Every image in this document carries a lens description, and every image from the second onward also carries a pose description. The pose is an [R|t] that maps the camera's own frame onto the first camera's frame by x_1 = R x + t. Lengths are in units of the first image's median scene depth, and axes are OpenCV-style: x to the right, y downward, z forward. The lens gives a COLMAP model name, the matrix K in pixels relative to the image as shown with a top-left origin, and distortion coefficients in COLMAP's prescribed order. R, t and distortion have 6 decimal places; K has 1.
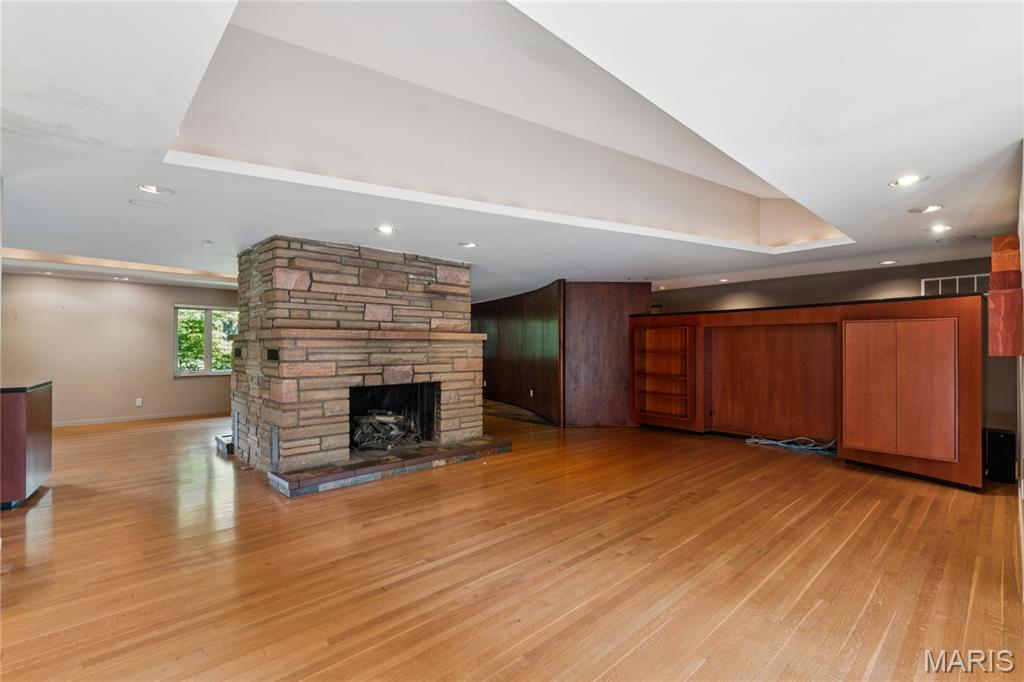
lens RADIAL K [[474.4, 0, 512.4], [0, 474.4, 342.3], [0, 0, 1]] dist [0.002221, 0.000823]
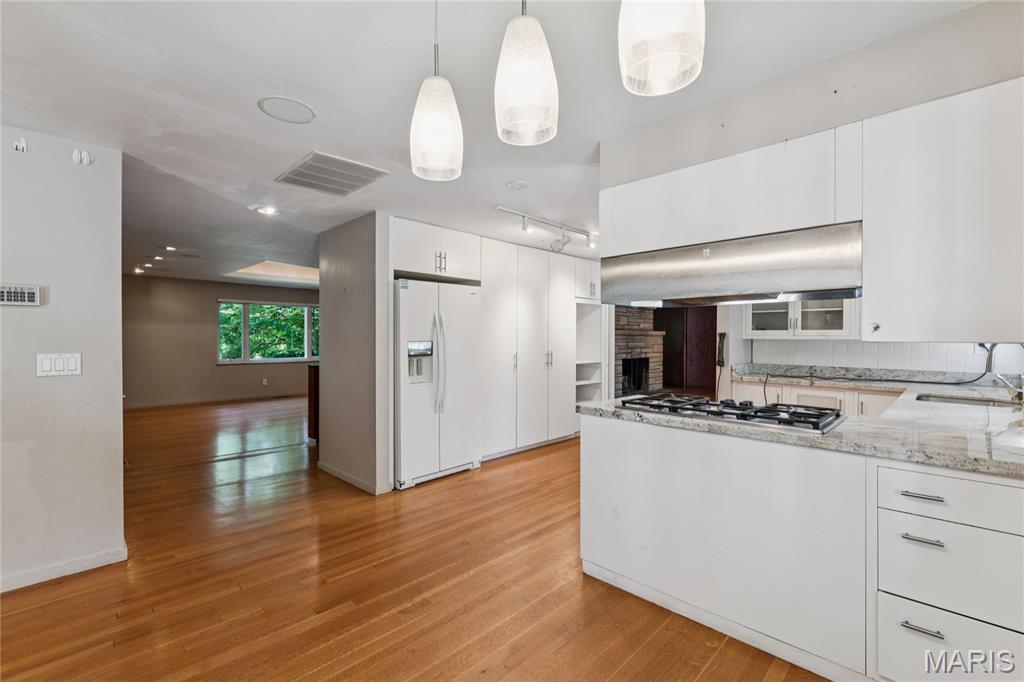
lens RADIAL K [[455.3, 0, 507.3], [0, 455.3, 337.0], [0, 0, 1]] dist [-0.000777, -0.001329]
pose [[0.998652, 0.003384, 0.051793, -0.792090], [-0.003964, 0.999931, 0.011089, -0.014700], [-0.051752, -0.011279, 0.998596, -0.740223]]
